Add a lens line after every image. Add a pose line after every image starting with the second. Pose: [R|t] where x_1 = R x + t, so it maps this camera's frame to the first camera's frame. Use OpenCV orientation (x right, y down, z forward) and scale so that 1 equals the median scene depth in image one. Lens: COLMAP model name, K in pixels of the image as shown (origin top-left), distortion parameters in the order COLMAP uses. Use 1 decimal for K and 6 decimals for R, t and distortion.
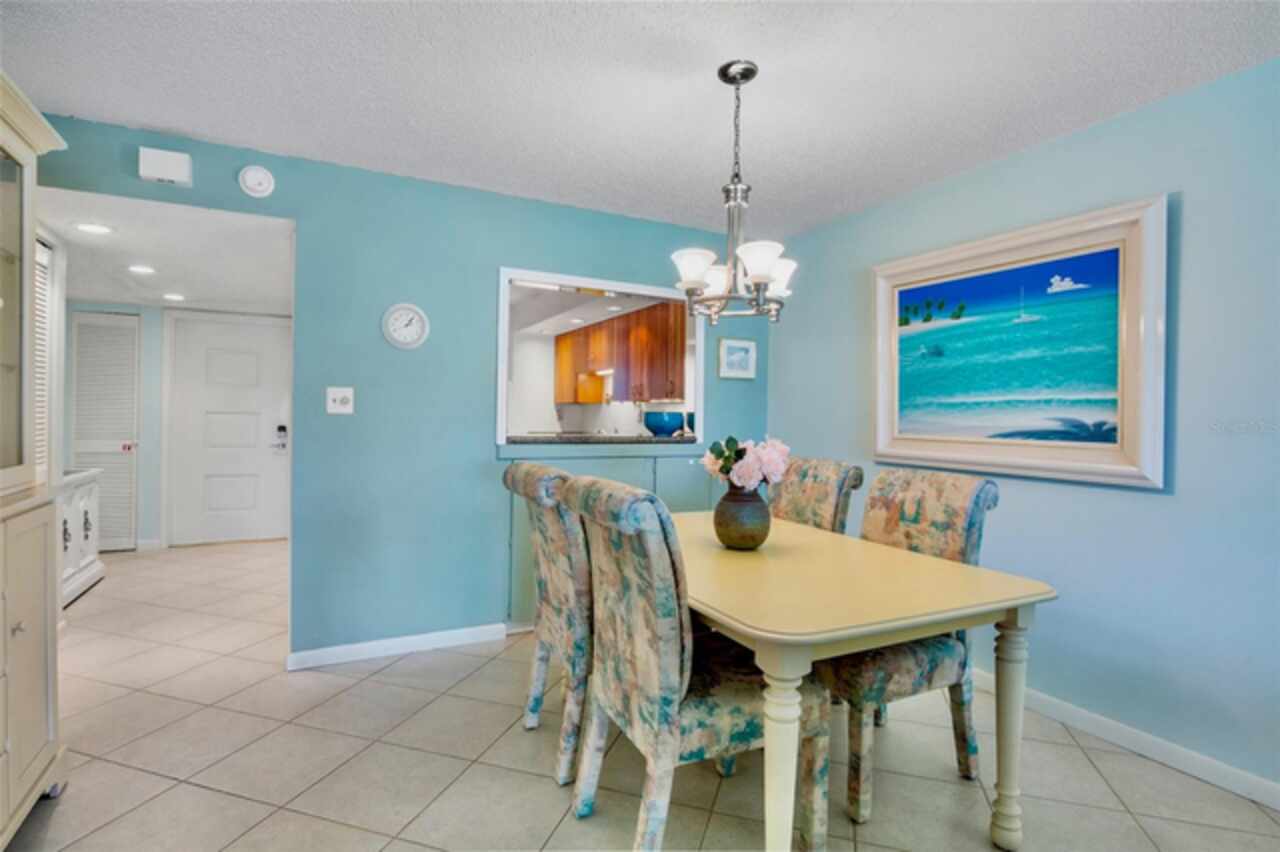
lens RADIAL K [[634.8, 0, 635.3], [0, 634.8, 421.1], [0, 0, 1]] dist [-0.010192, -0.001264]
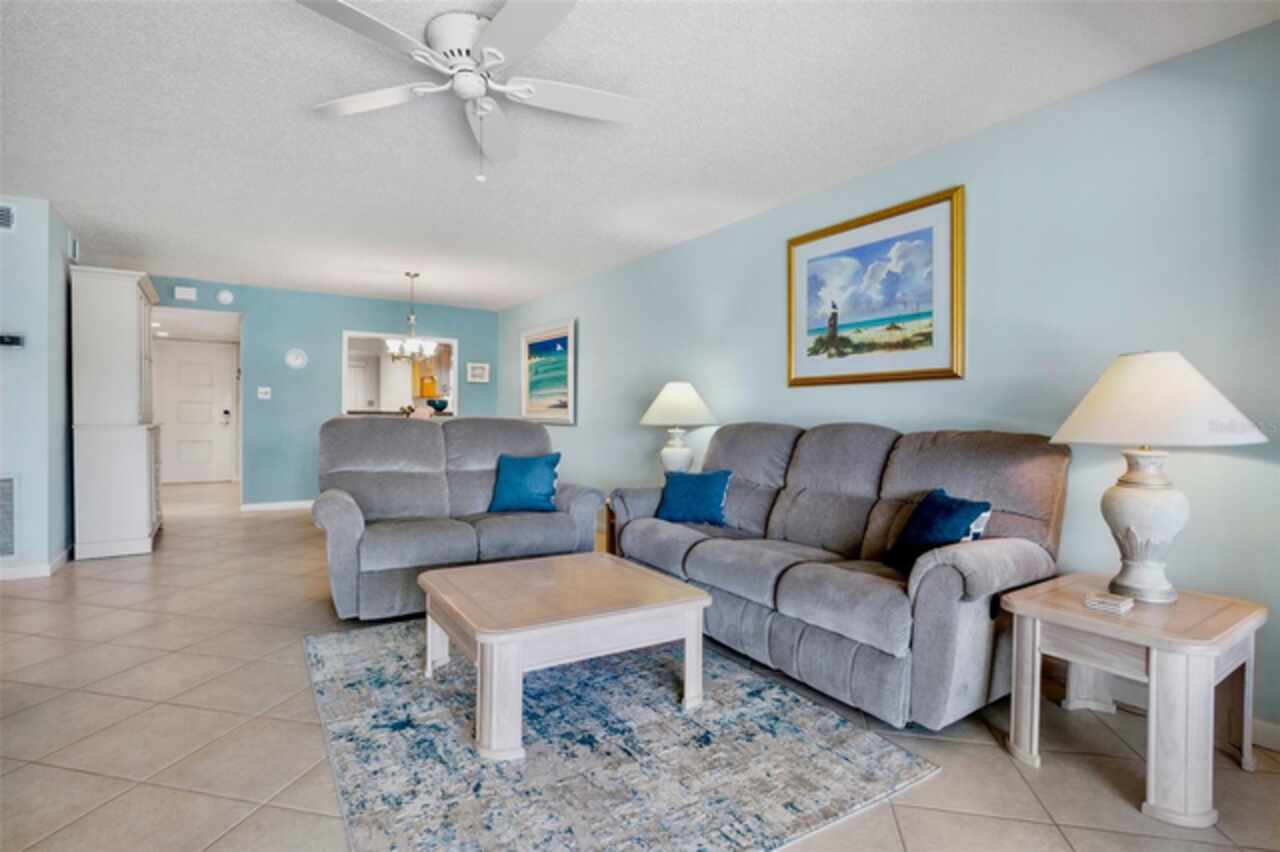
lens RADIAL K [[634.8, 0, 637.3], [0, 634.8, 423.4], [0, 0, 1]] dist [-0.010192, -0.001264]
pose [[0.995523, -0.004084, 0.094433, 0.585888], [0.003482, 0.999973, 0.006533, 0.059358], [-0.094457, -0.006175, 0.995510, -1.245141]]
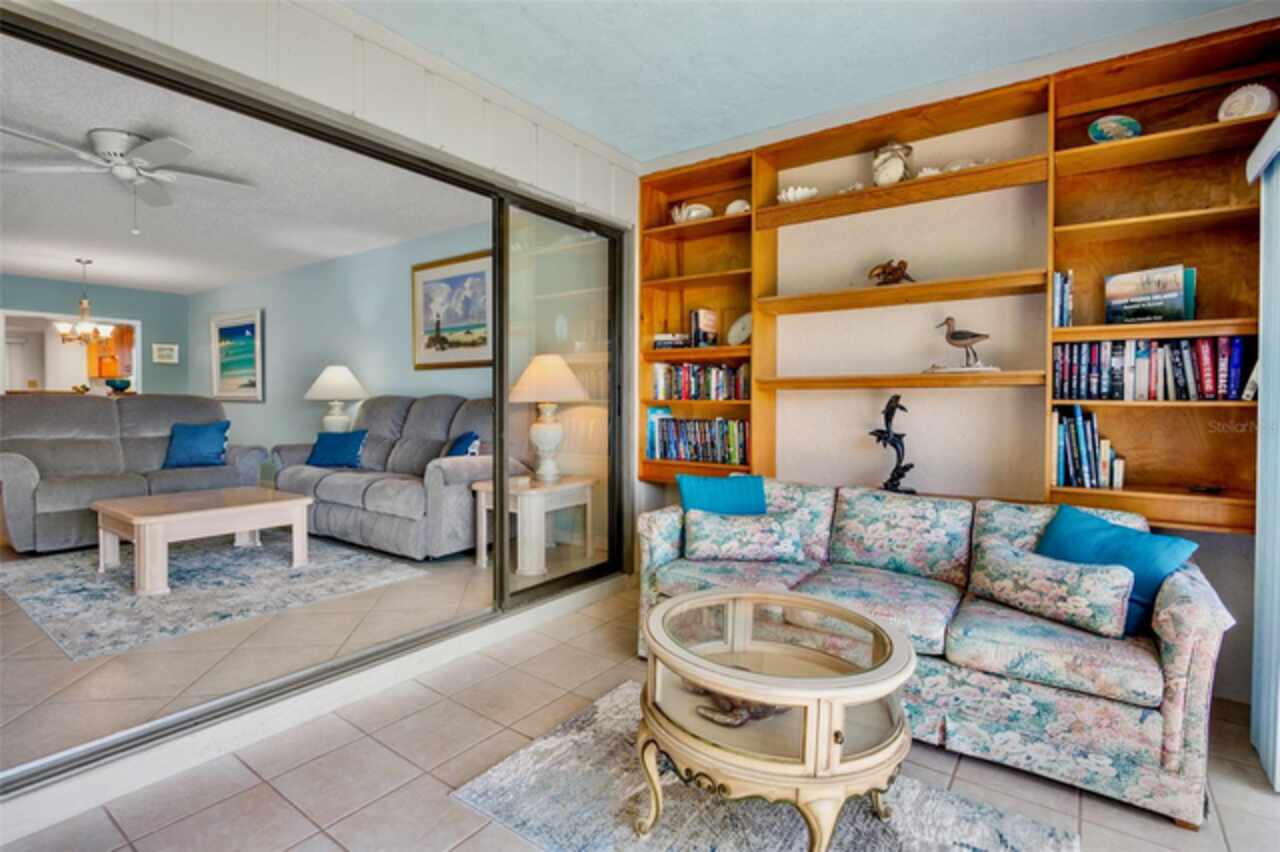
lens RADIAL K [[634.8, 0, 641.7], [0, 634.8, 408.8], [0, 0, 1]] dist [-0.010192, -0.001264]
pose [[0.890614, -0.020362, 0.454304, 0.749929], [0.014262, 0.999756, 0.016849, 0.082196], [-0.454536, -0.008527, 0.890688, -1.854780]]
